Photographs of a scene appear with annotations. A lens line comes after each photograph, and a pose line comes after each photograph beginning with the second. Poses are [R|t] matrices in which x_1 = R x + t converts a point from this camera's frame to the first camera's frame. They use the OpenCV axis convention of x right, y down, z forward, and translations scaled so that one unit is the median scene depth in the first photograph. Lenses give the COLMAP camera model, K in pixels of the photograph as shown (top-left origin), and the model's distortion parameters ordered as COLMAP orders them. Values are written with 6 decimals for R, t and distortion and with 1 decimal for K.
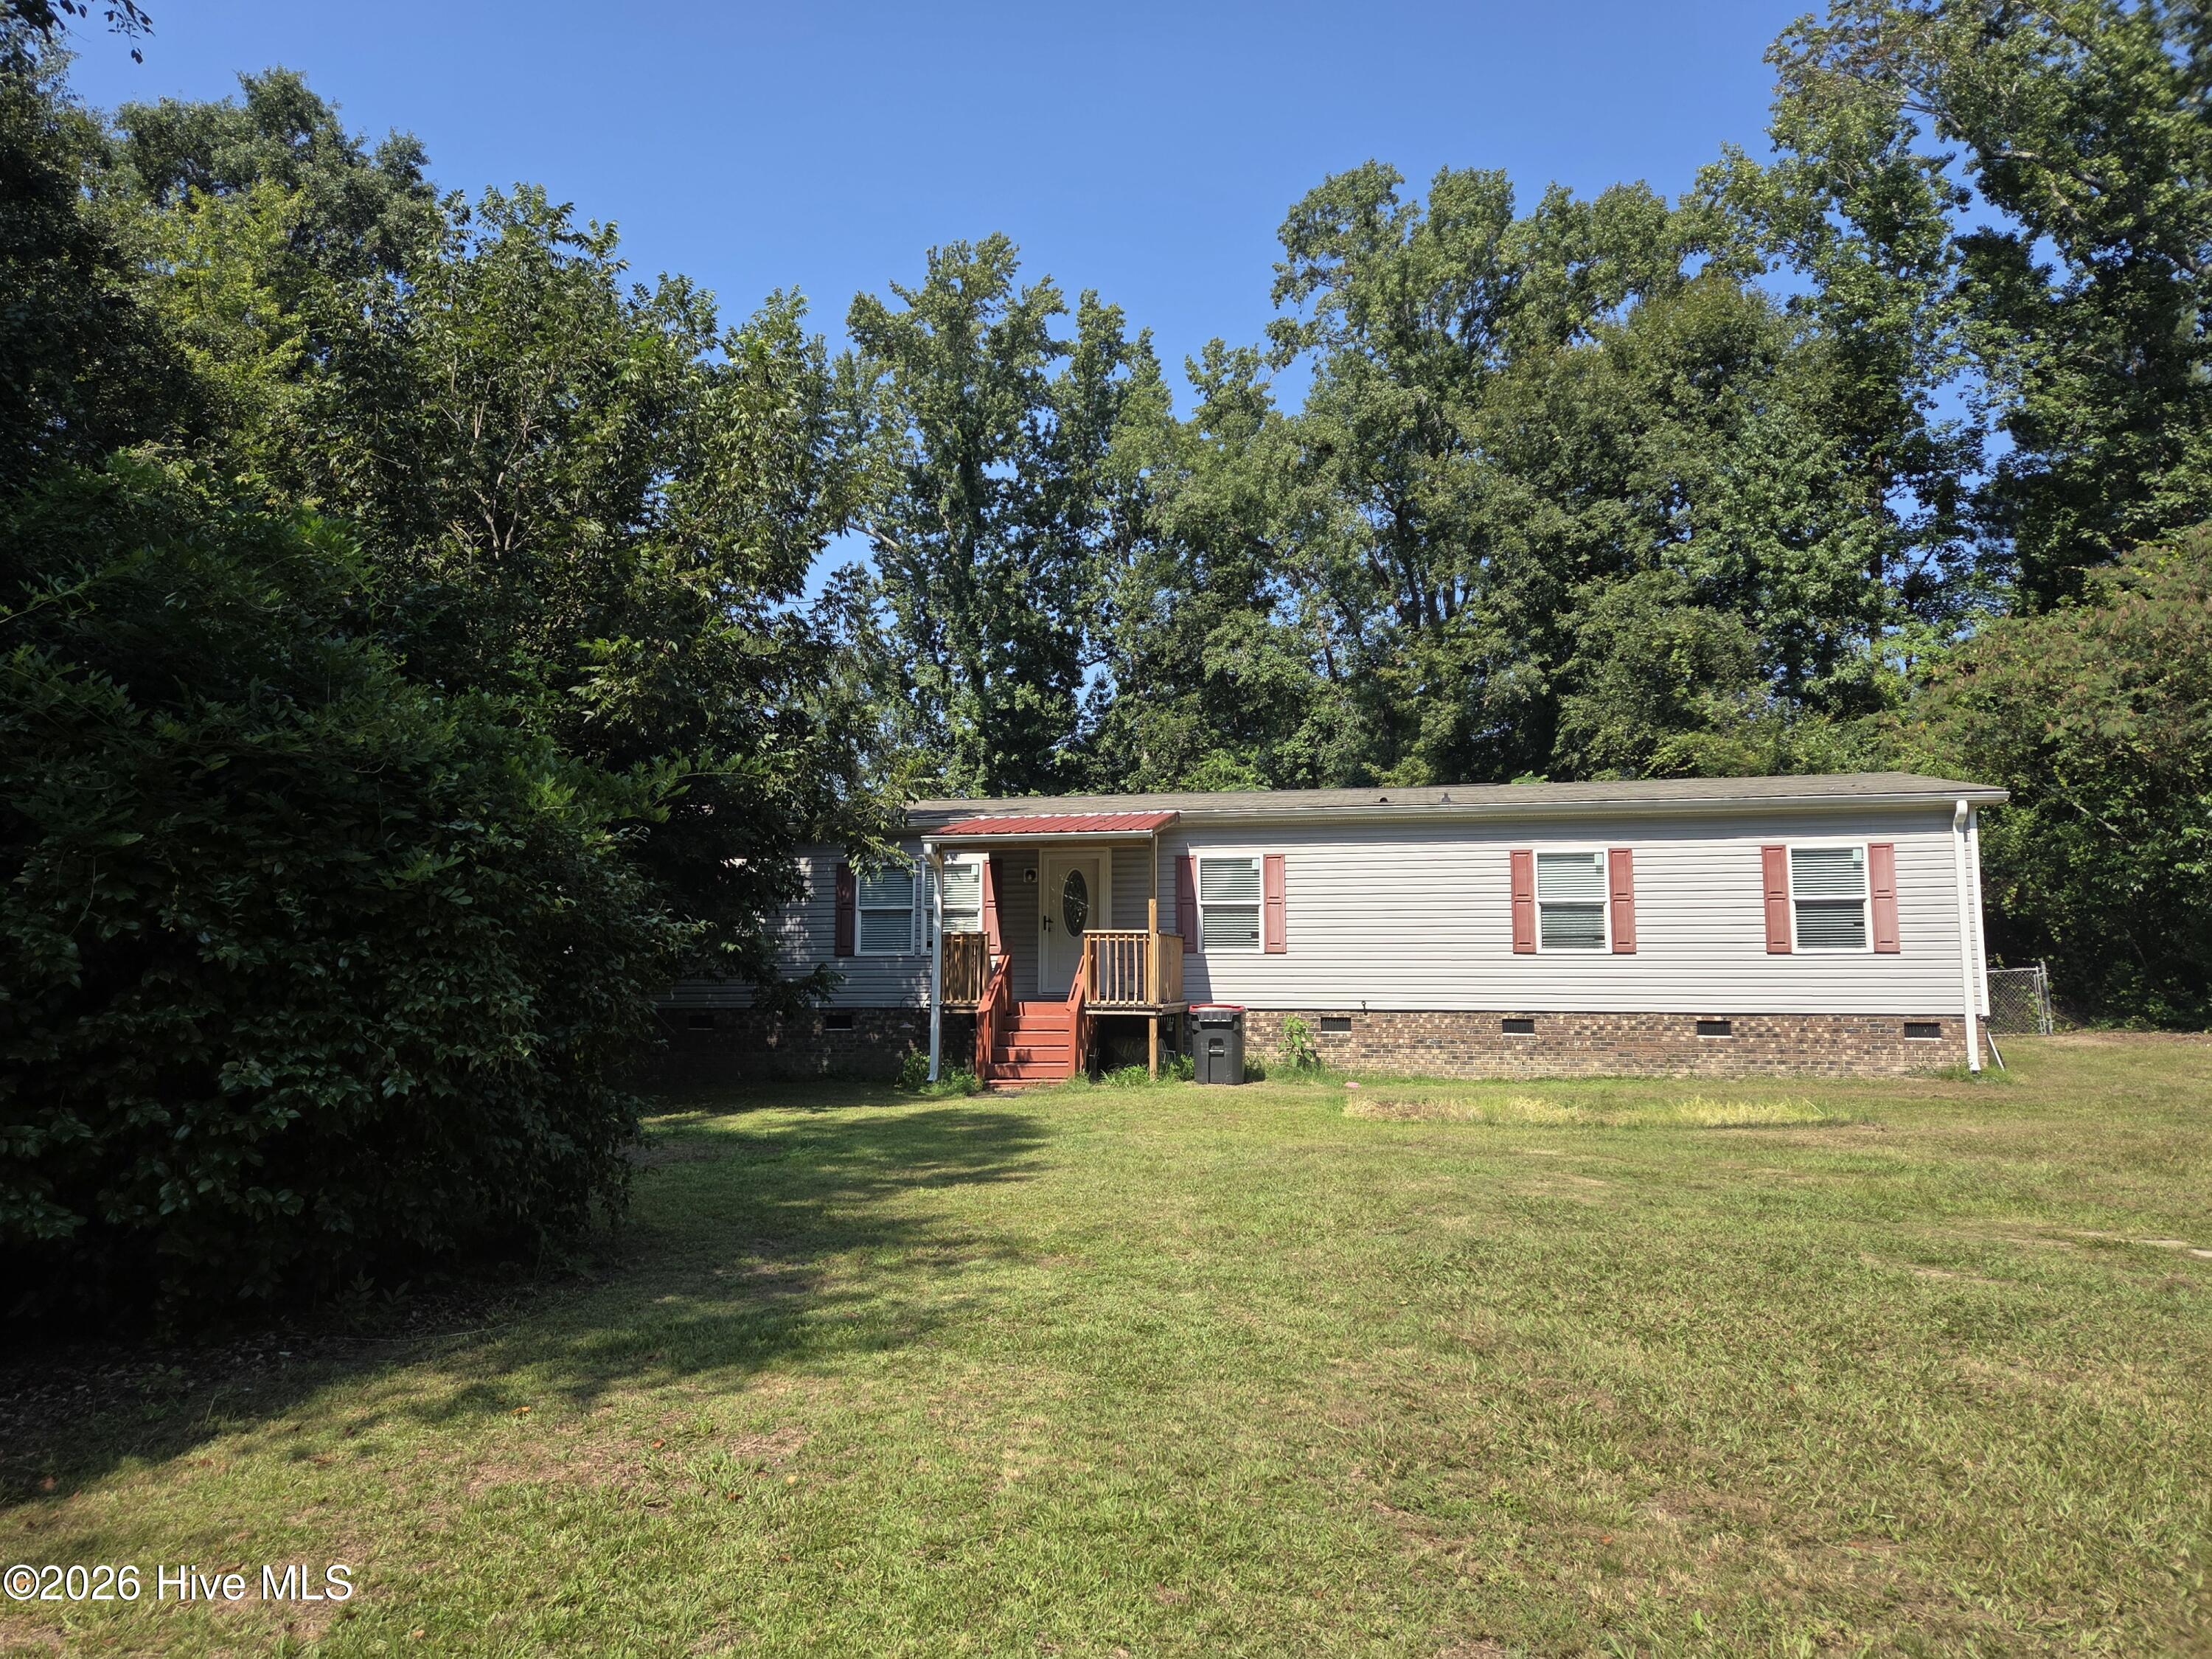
lens RADIAL K [[1483.5, 0, 1102.9], [0, 1483.5, 817.7], [0, 0, 1]] dist [0.050651, -0.011637]
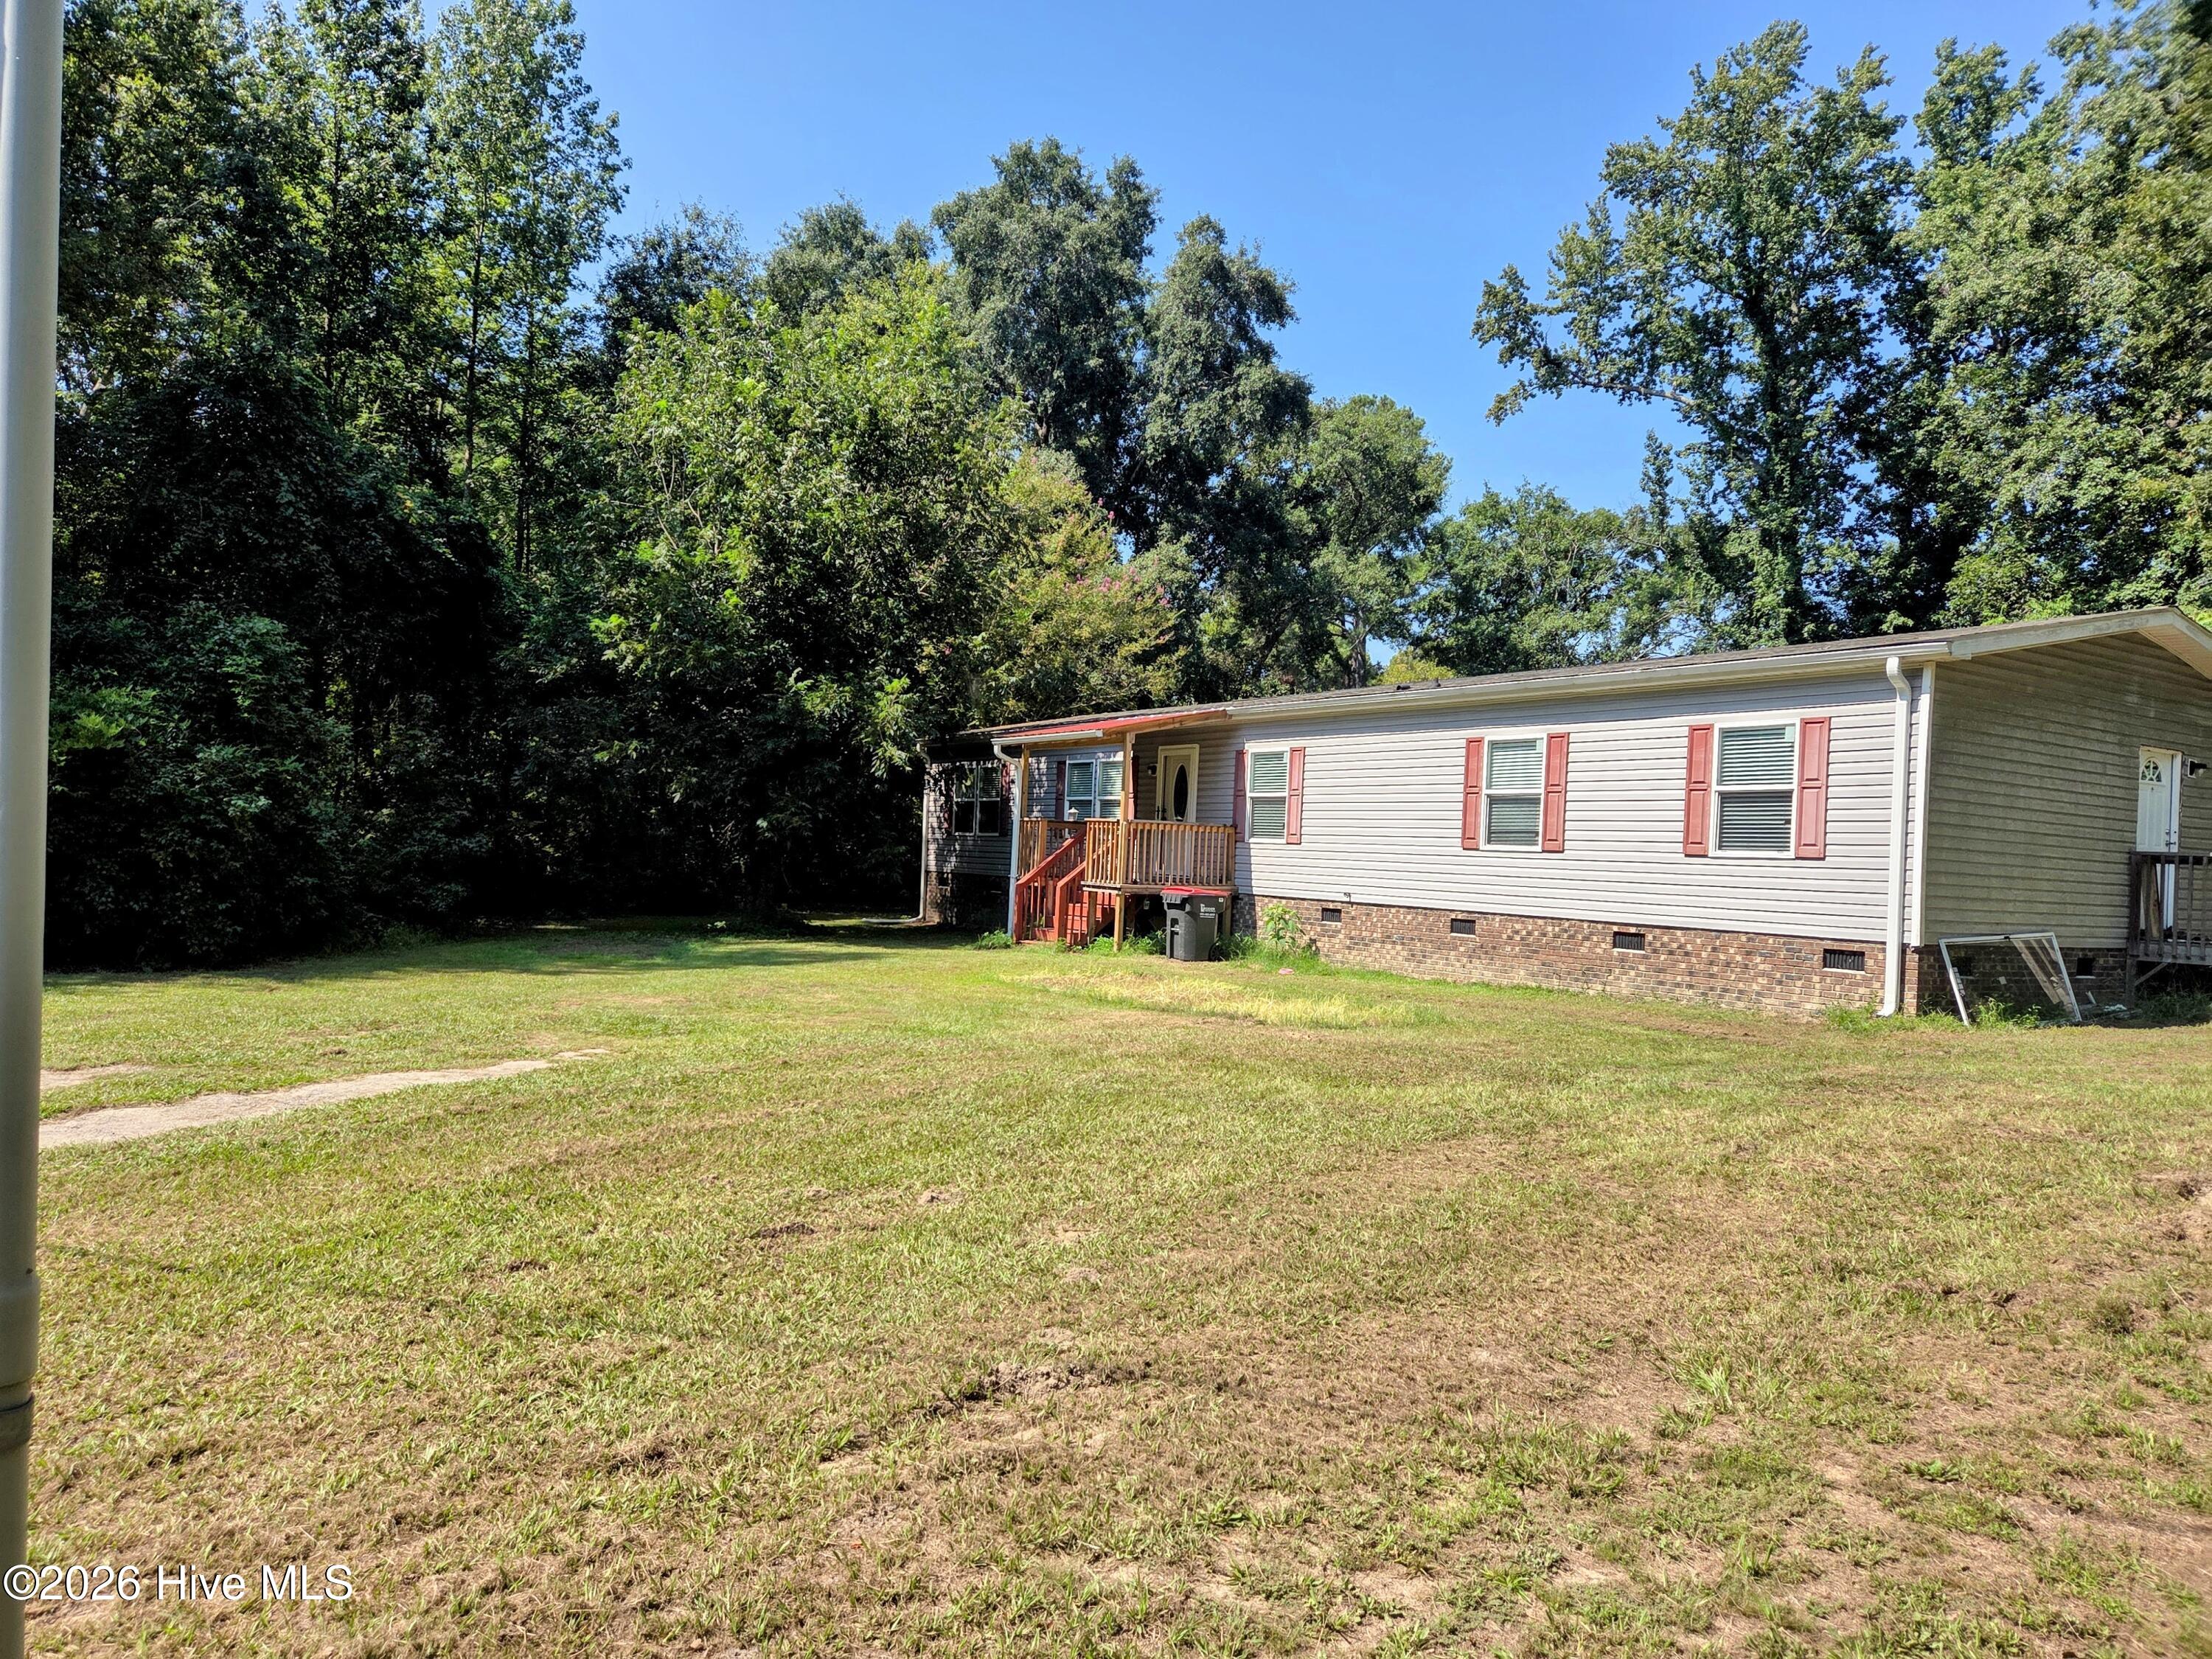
lens RADIAL K [[1483.5, 0, 1102.4], [0, 1483.5, 835.9], [0, 0, 1]] dist [0.050651, -0.011637]
pose [[0.719360, 0.021705, -0.694298, 0.752093], [0.037795, 0.996808, 0.070321, 0.008997], [0.693608, -0.076827, 0.716244, 0.177772]]
